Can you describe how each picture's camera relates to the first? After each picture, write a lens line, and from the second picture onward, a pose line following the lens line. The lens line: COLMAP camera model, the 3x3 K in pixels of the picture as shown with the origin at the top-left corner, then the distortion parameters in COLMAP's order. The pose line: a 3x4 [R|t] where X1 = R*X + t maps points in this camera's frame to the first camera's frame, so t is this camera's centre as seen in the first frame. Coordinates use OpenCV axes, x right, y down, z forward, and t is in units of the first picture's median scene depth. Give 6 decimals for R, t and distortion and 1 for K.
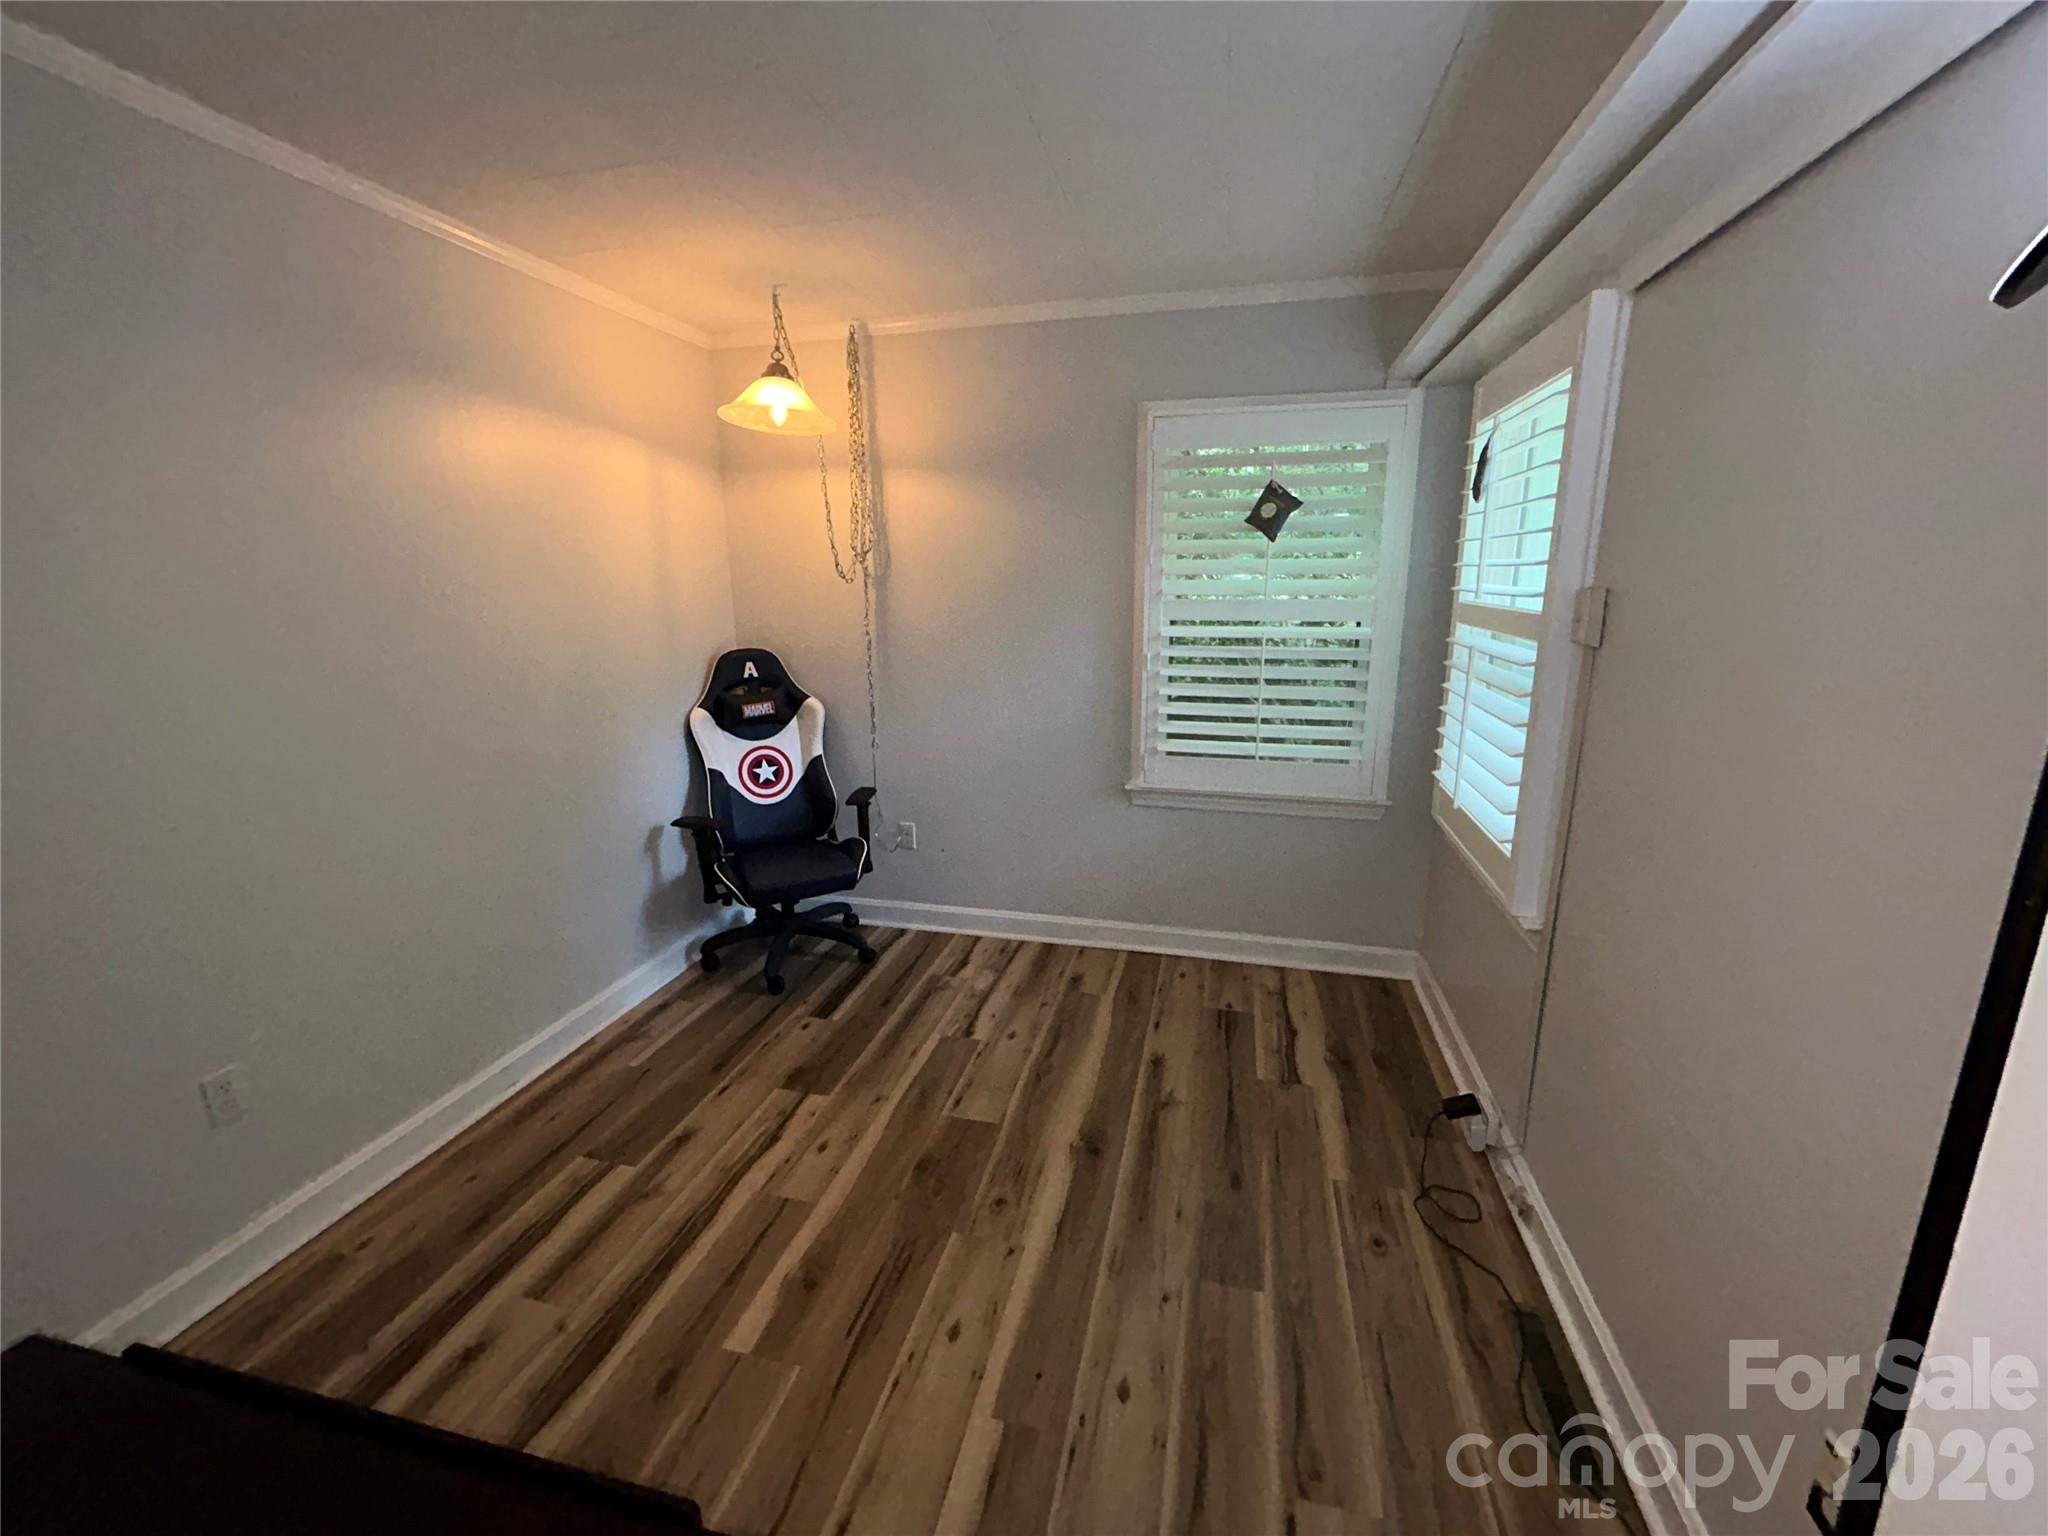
lens RADIAL K [[827.7, 0, 1021.8], [0, 827.7, 770.9], [0, 0, 1]] dist [-0.001120, 0.000828]
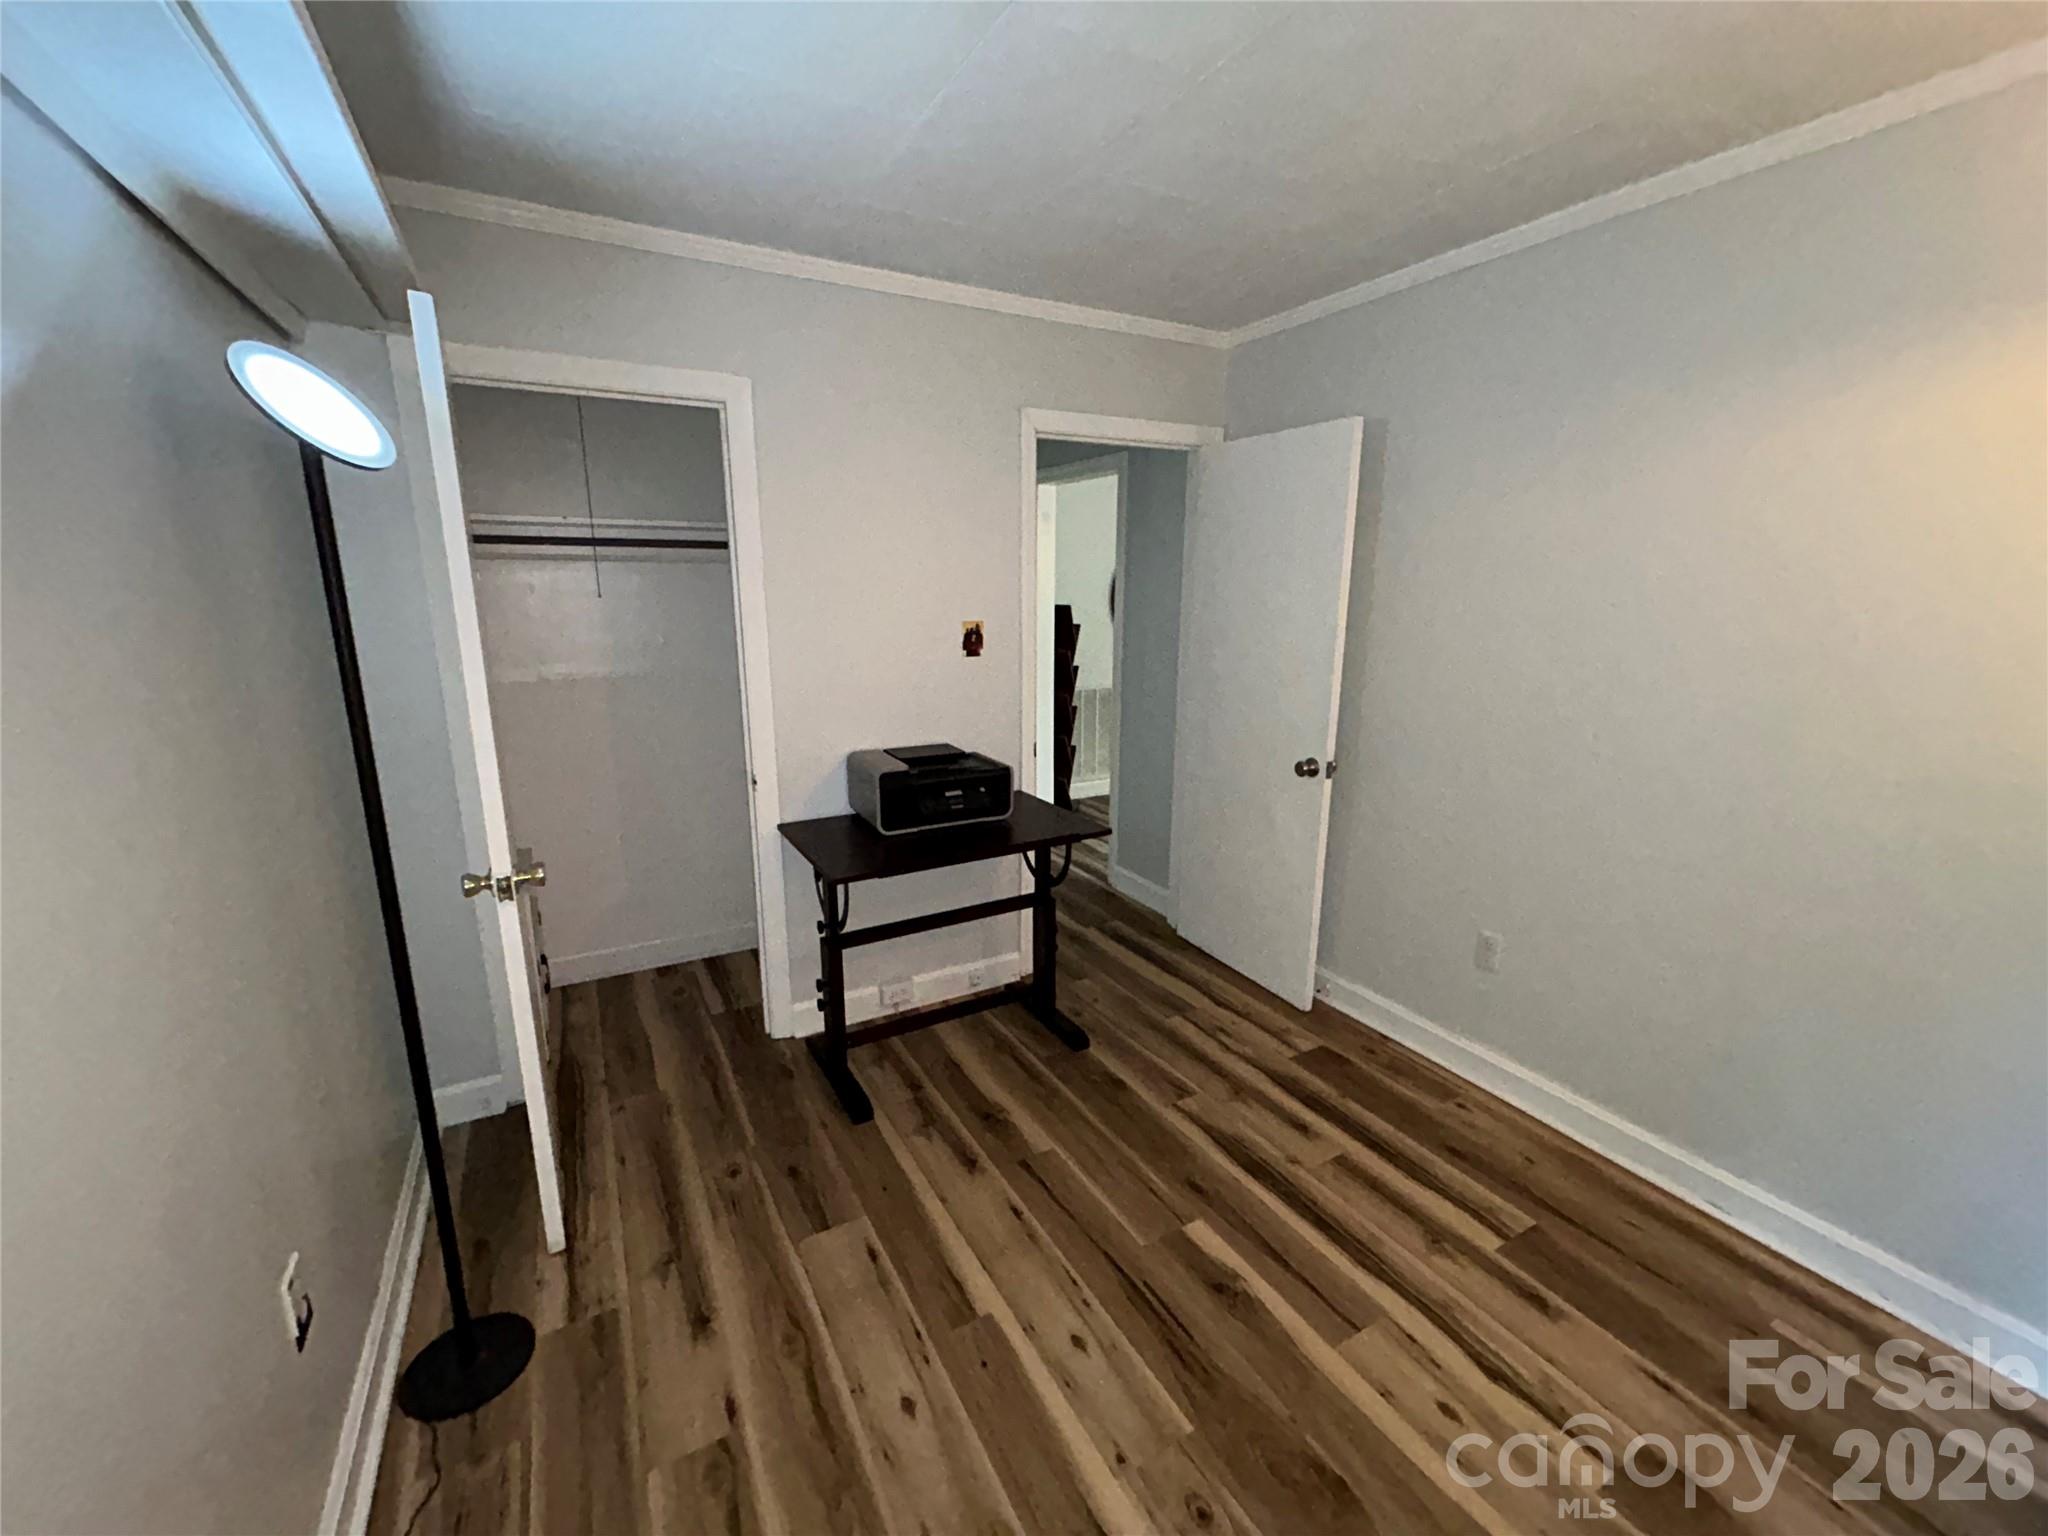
lens RADIAL K [[827.7, 0, 1032.5], [0, 827.7, 768.5], [0, 0, 1]] dist [-0.001120, 0.000828]
pose [[-0.724114, 0.159433, -0.671000, 0.483409], [-0.154039, 0.910949, 0.382679, -0.305418], [0.672258, 0.380463, -0.635072, 1.241580]]
